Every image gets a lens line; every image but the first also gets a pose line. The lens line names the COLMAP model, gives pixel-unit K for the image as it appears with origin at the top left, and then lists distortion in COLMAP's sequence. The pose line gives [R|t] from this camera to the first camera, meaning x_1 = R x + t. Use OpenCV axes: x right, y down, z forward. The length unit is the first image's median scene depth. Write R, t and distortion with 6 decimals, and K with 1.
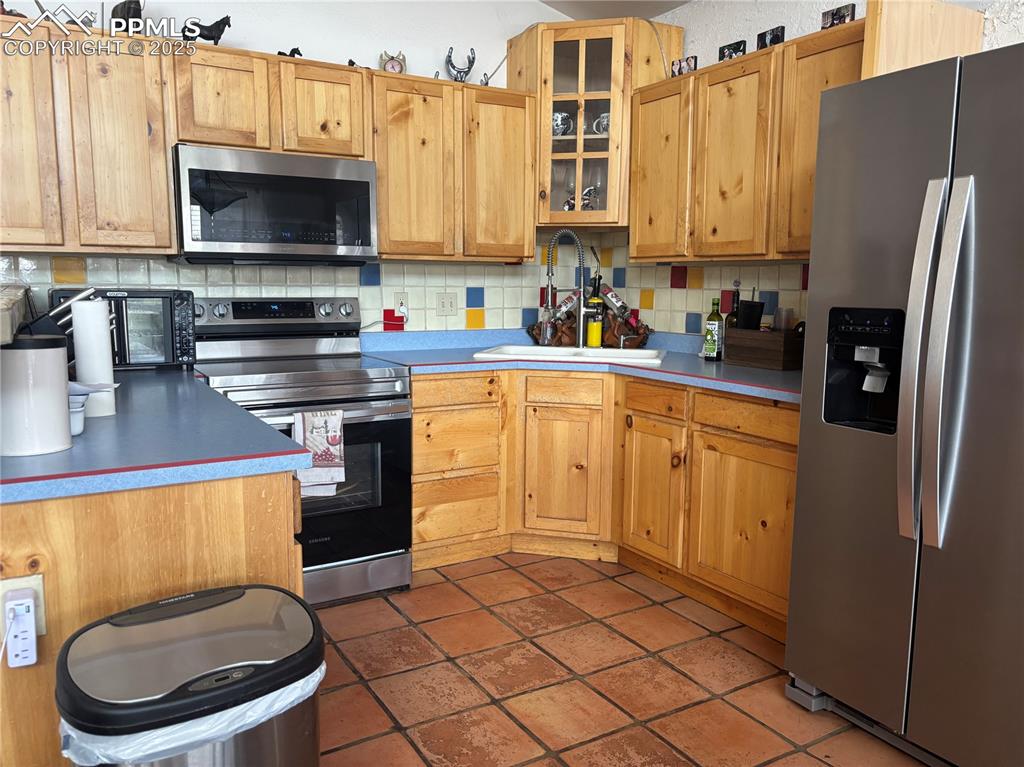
lens RADIAL K [[788.2, 0, 515.3], [0, 788.2, 387.6], [0, 0, 1]] dist [0.078666, -0.068853]
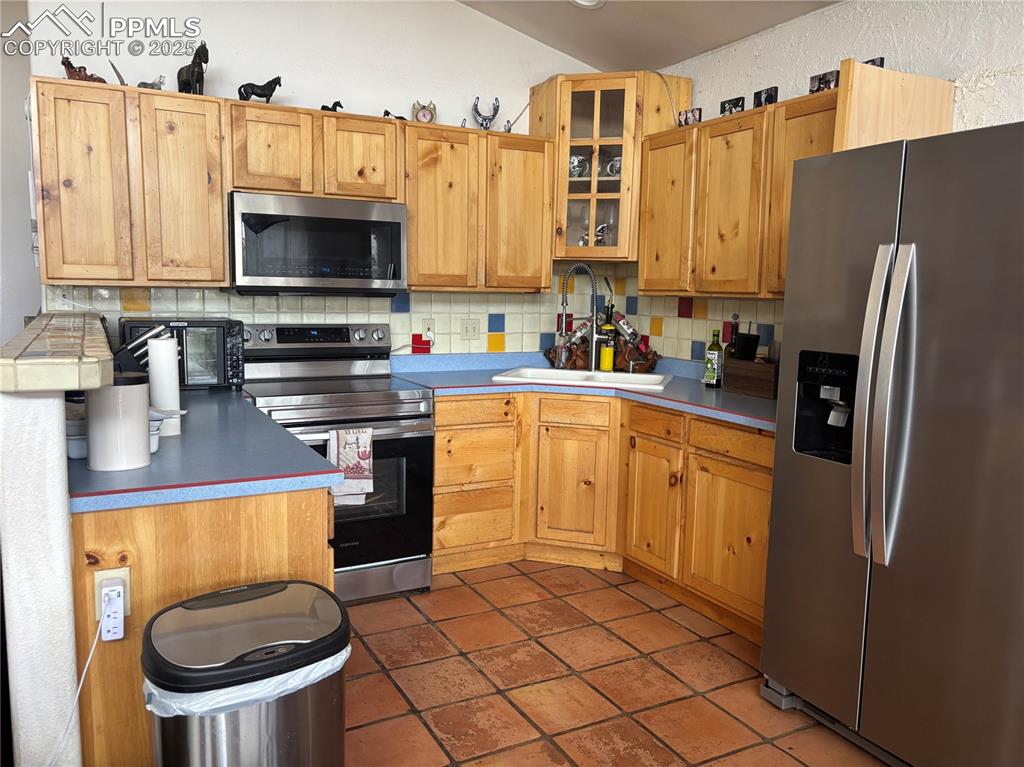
lens RADIAL K [[788.2, 0, 515.3], [0, 788.2, 387.6], [0, 0, 1]] dist [0.078666, -0.068853]
pose [[0.998996, 0.017262, -0.041346, 0.028390], [-0.017652, 0.999803, -0.009065, -0.021927], [0.041182, 0.009786, 0.999104, -0.105717]]
